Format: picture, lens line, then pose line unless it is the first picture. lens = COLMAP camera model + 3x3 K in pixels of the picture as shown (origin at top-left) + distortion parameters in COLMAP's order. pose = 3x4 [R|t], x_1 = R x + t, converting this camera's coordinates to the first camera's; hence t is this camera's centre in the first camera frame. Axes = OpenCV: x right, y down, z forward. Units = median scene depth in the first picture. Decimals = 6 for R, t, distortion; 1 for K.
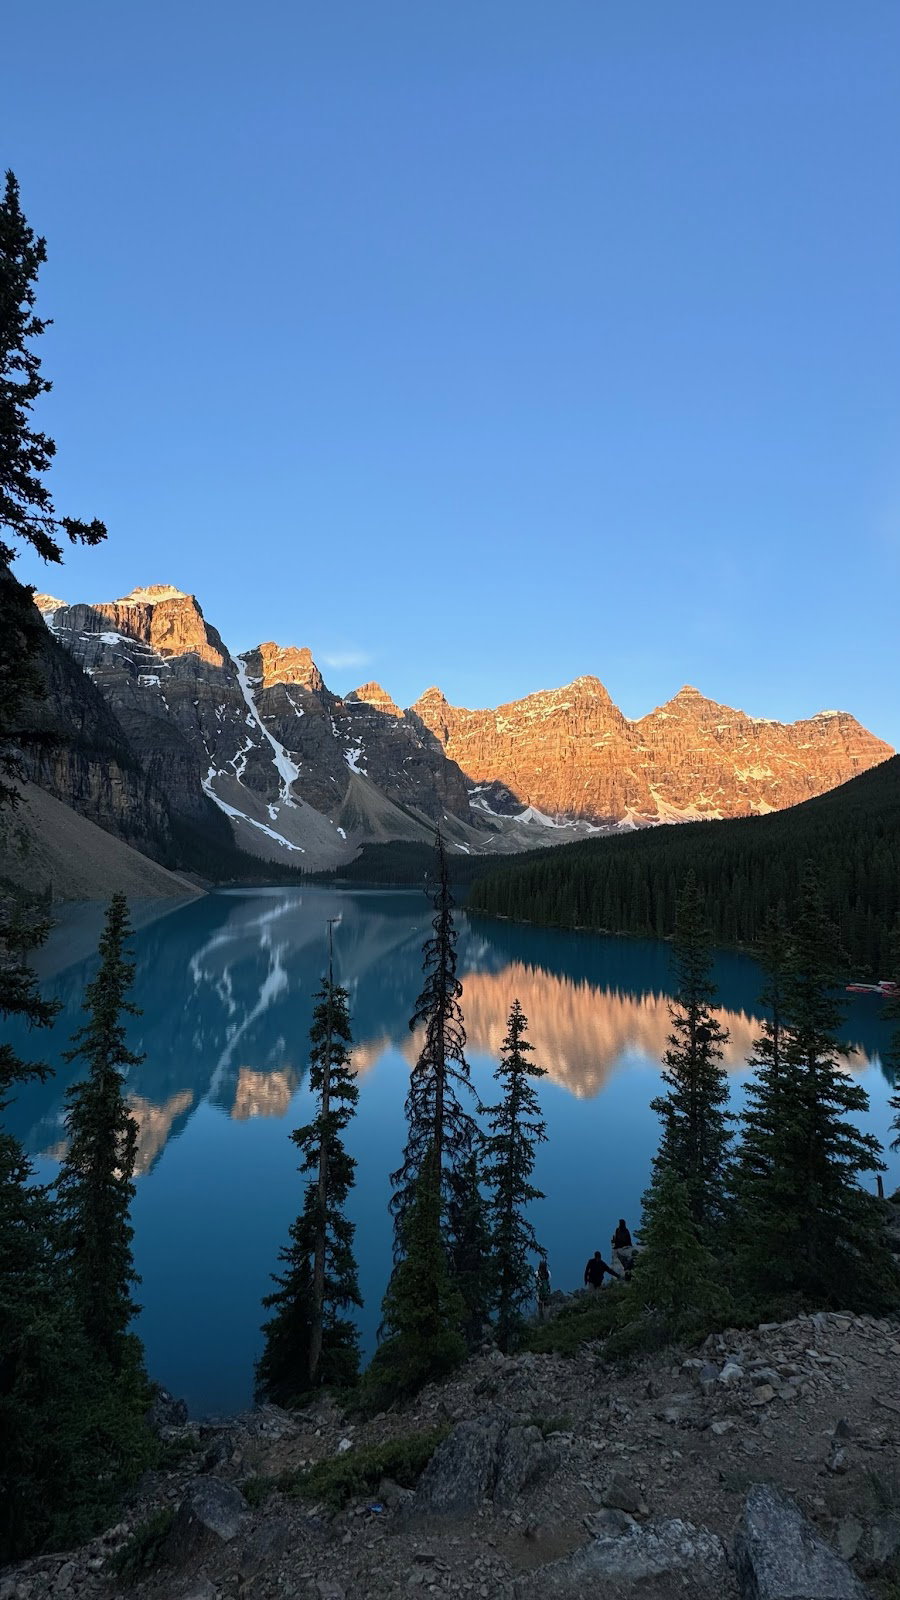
lens RADIAL K [[637.3, 0, 450.0], [0, 637.3, 800.0], [0, 0, 1]] dist [-0.001408, -0.000060]
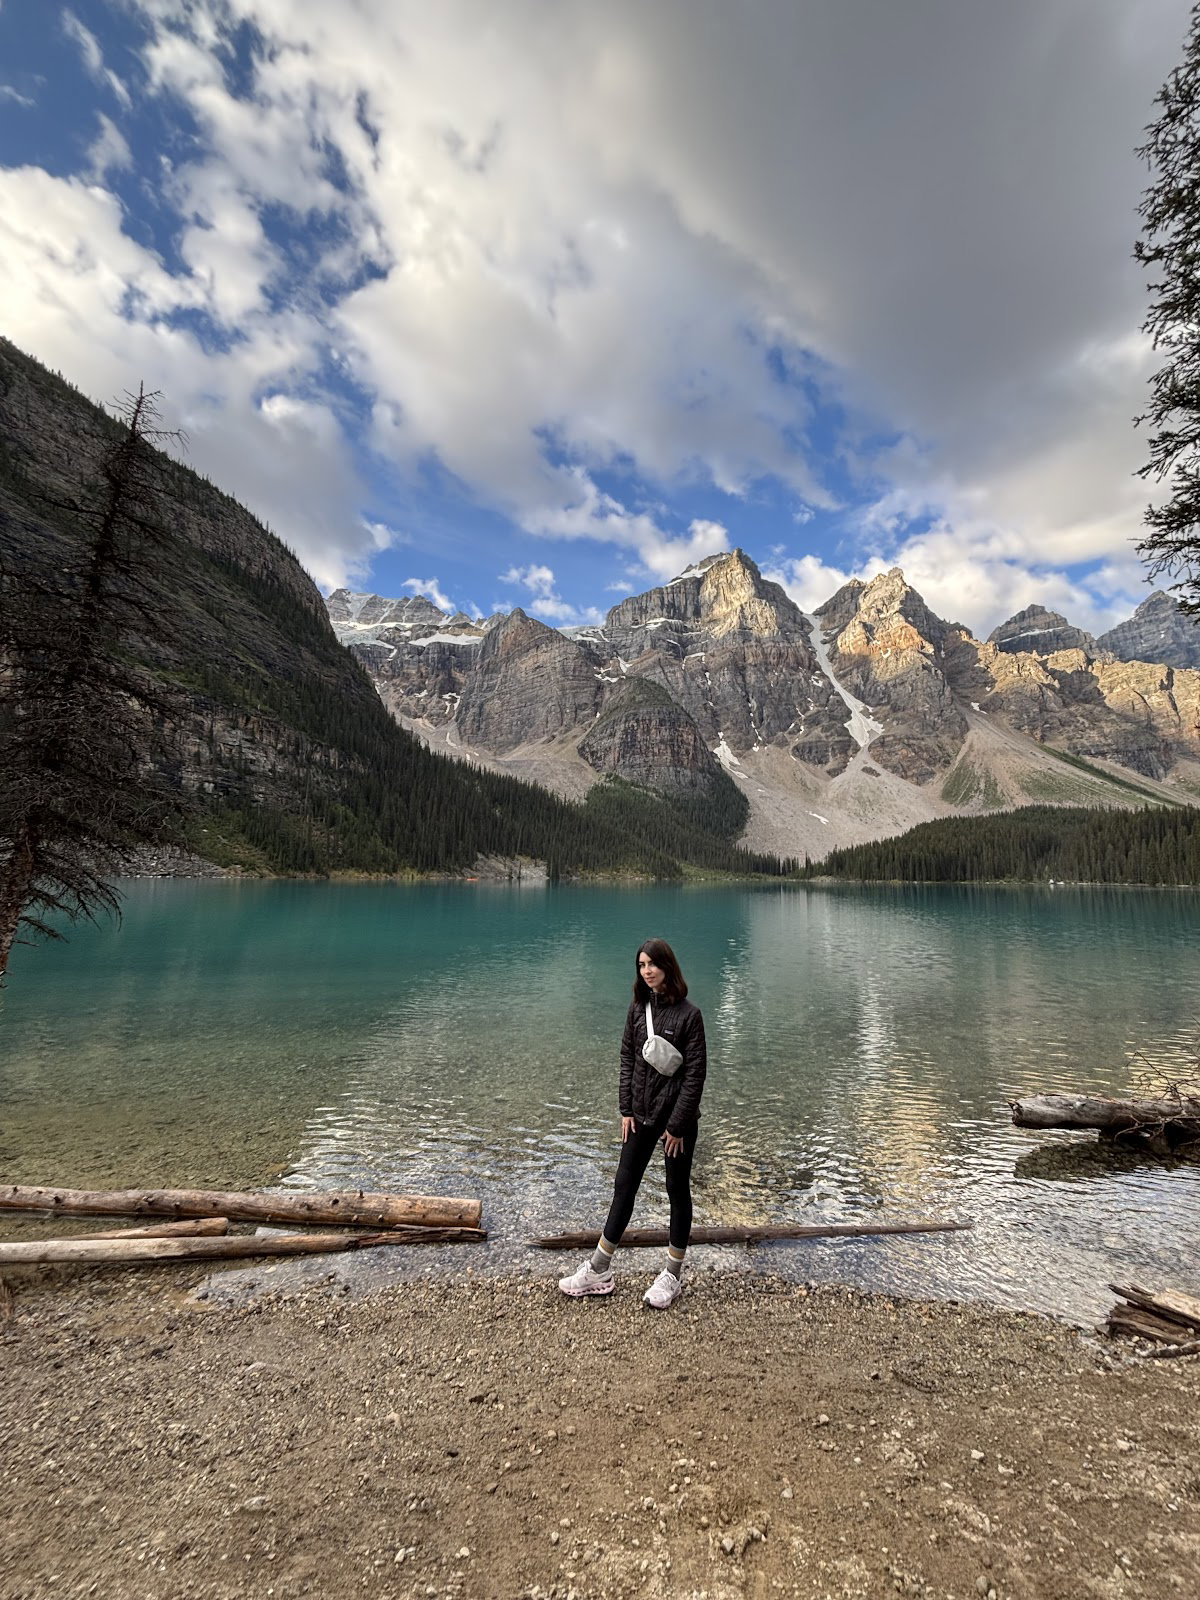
lens RADIAL K [[637.6, 0, 594.8], [0, 637.6, 799.9], [0, 0, 1]] dist [-0.000775, -0.013222]
pose [[0.692868, -0.106231, -0.713196, 0.028925], [0.087500, 0.994166, -0.063075, 0.044059], [0.715735, -0.018702, 0.698121, 0.285940]]
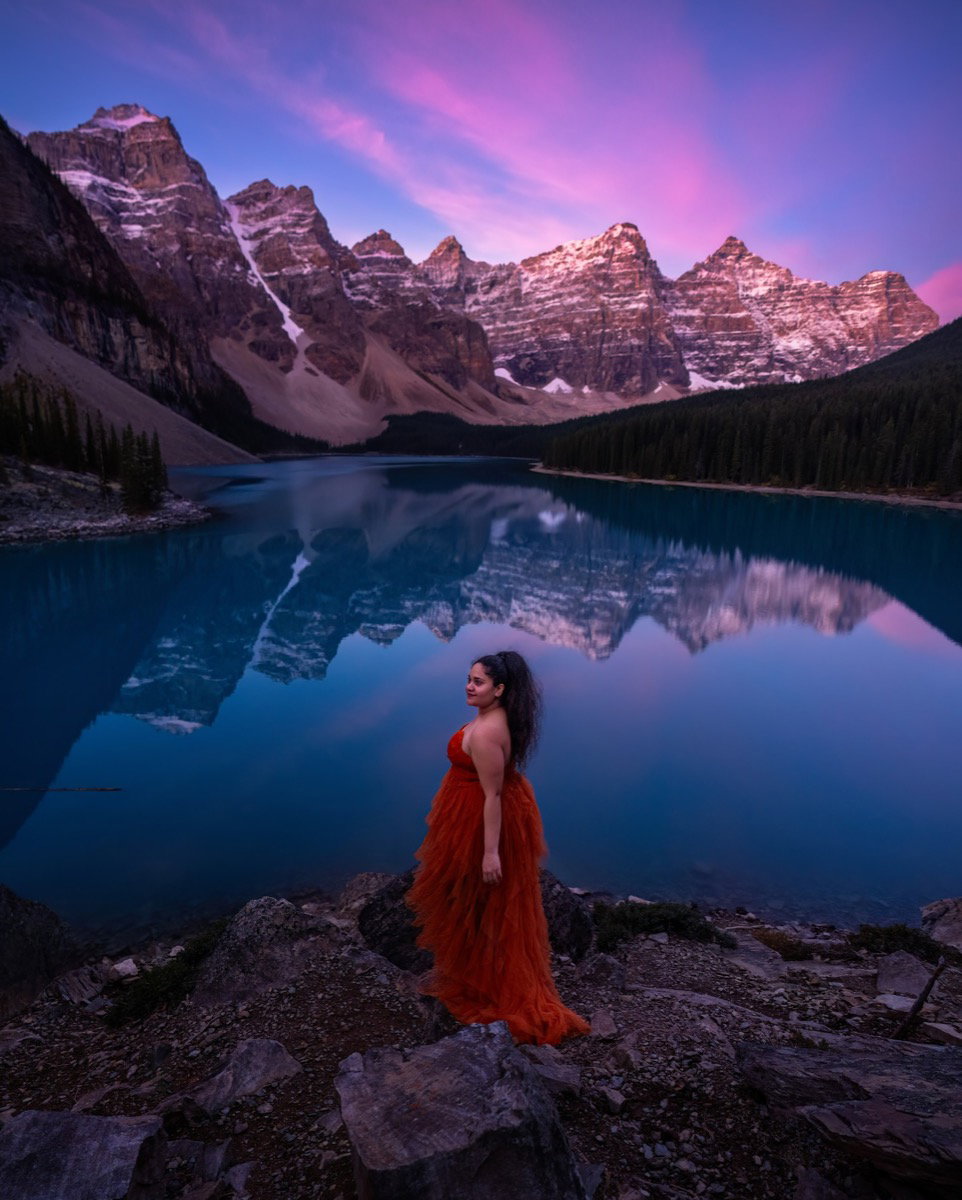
lens RADIAL K [[646.6, 0, 477.1], [0, 646.6, 601.3], [0, 0, 1]] dist [-0.076054, 0.032419]
pose [[0.999768, -0.012847, 0.017313, -0.018353], [0.006266, 0.941539, 0.336846, 0.006121], [-0.020629, -0.336660, 0.941400, 0.007296]]
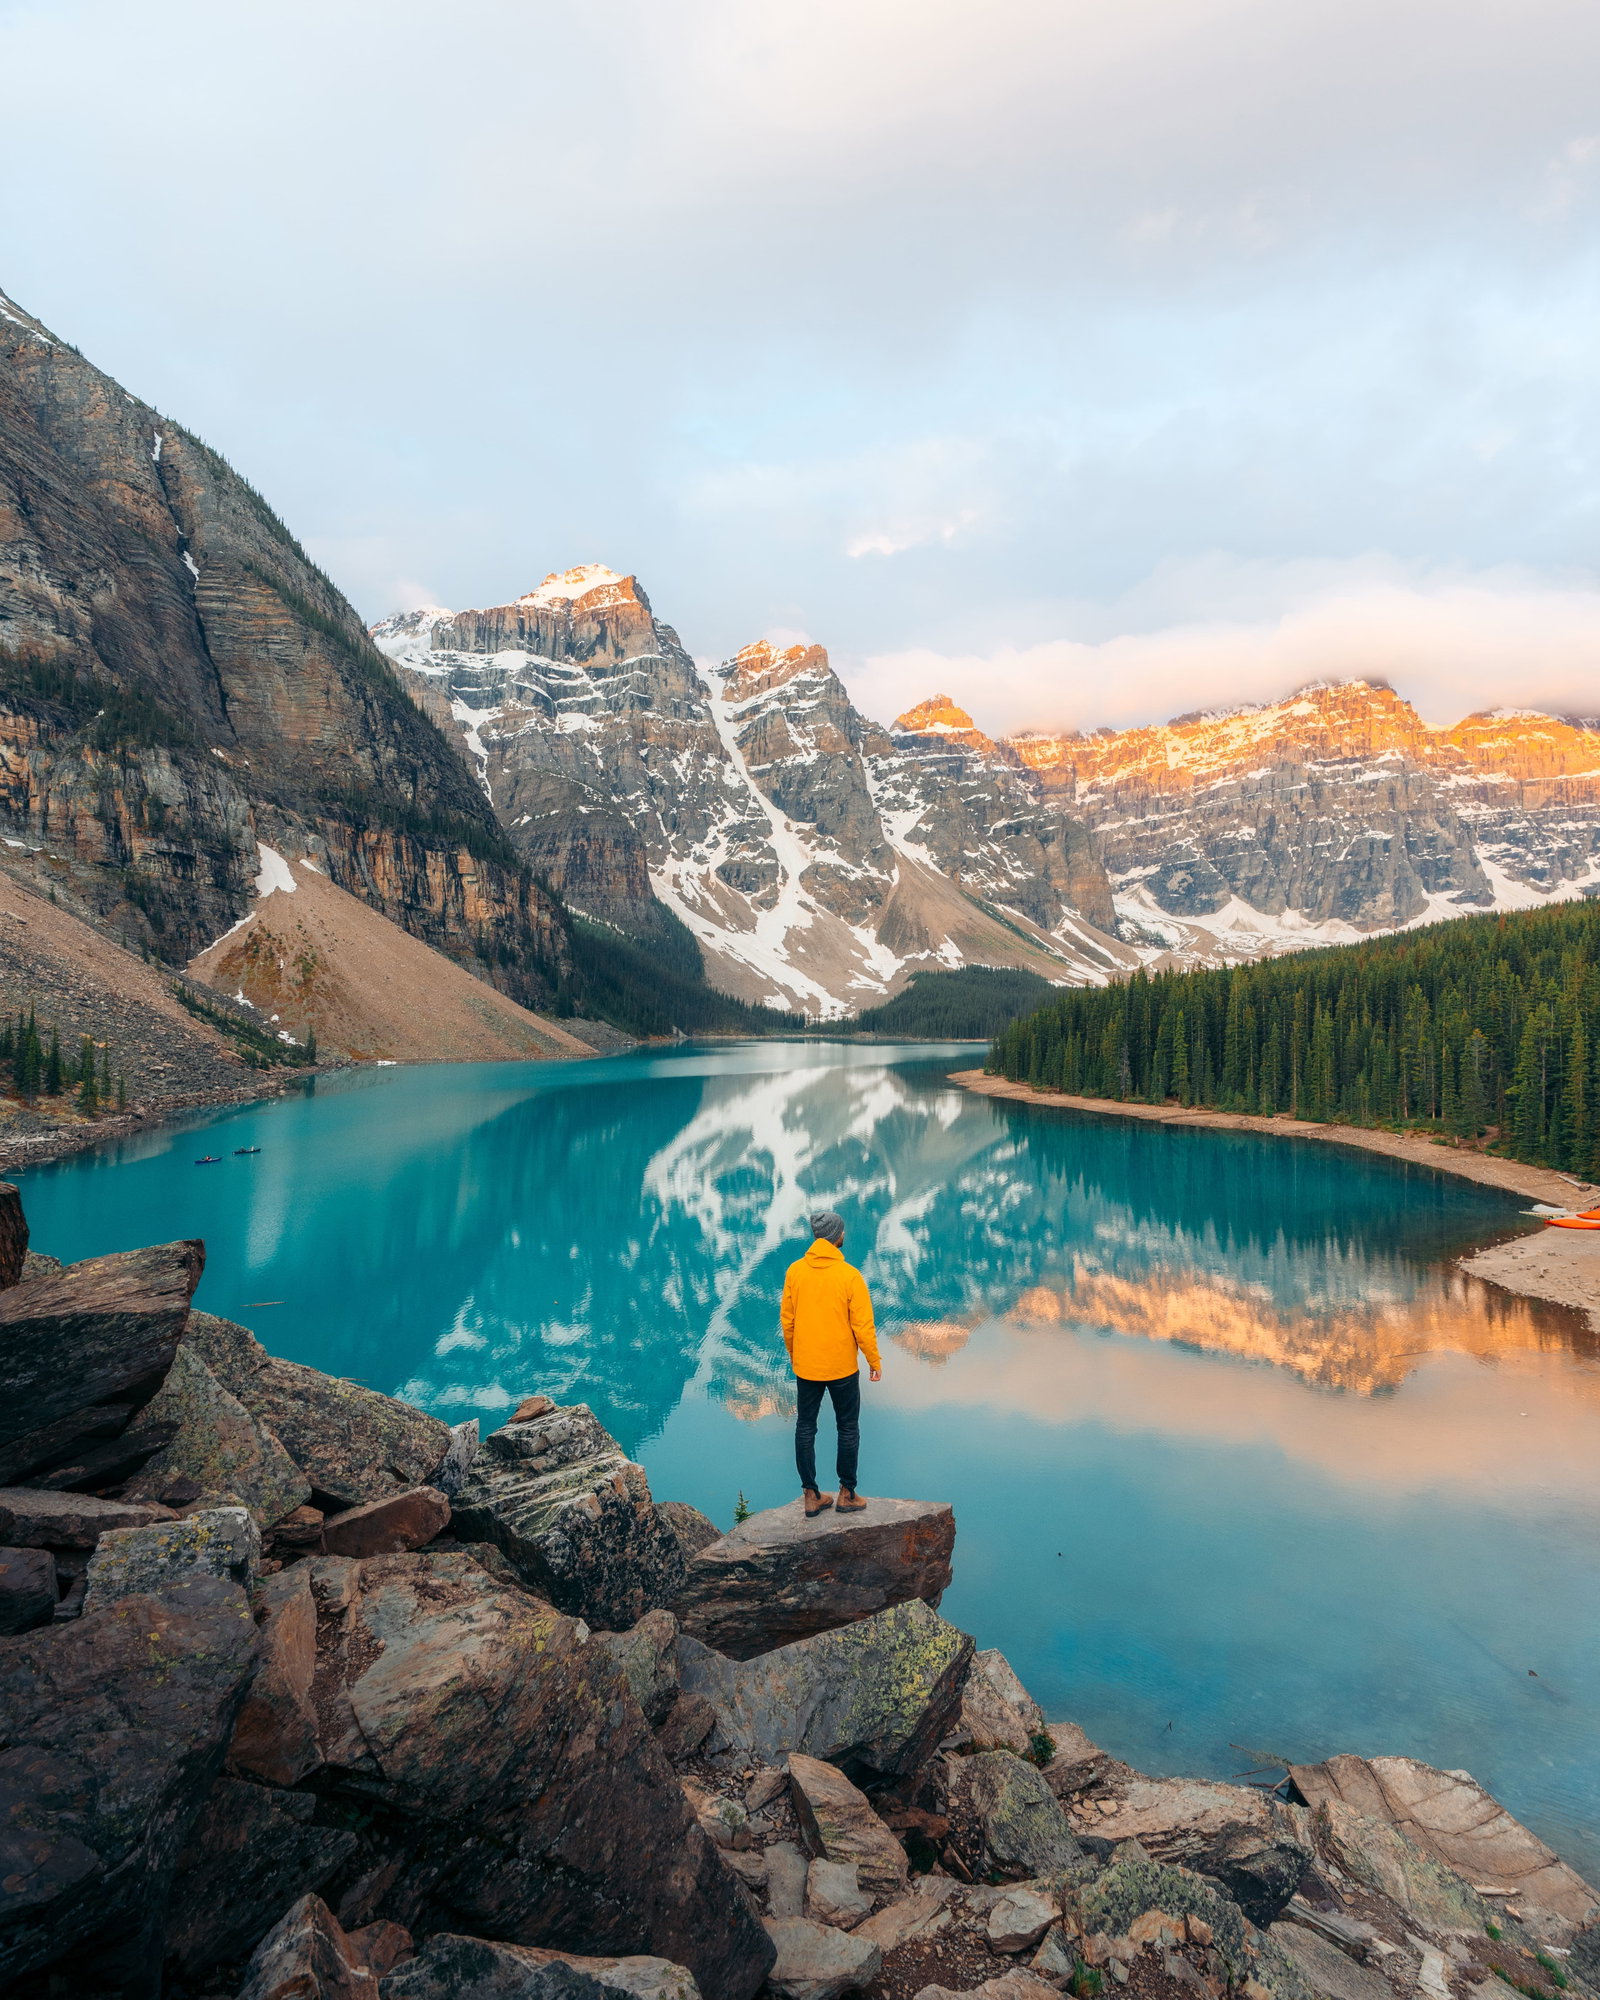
lens RADIAL K [[1096.0, 0, 826.6], [0, 1096.0, 966.4], [0, 0, 1]] dist [-0.030884, 0.034034]
pose [[0.969386, -0.028034, -0.243937, 0.022569], [0.042333, 0.997666, 0.053573, 0.003971], [0.241866, -0.062259, 0.968310, 0.008402]]
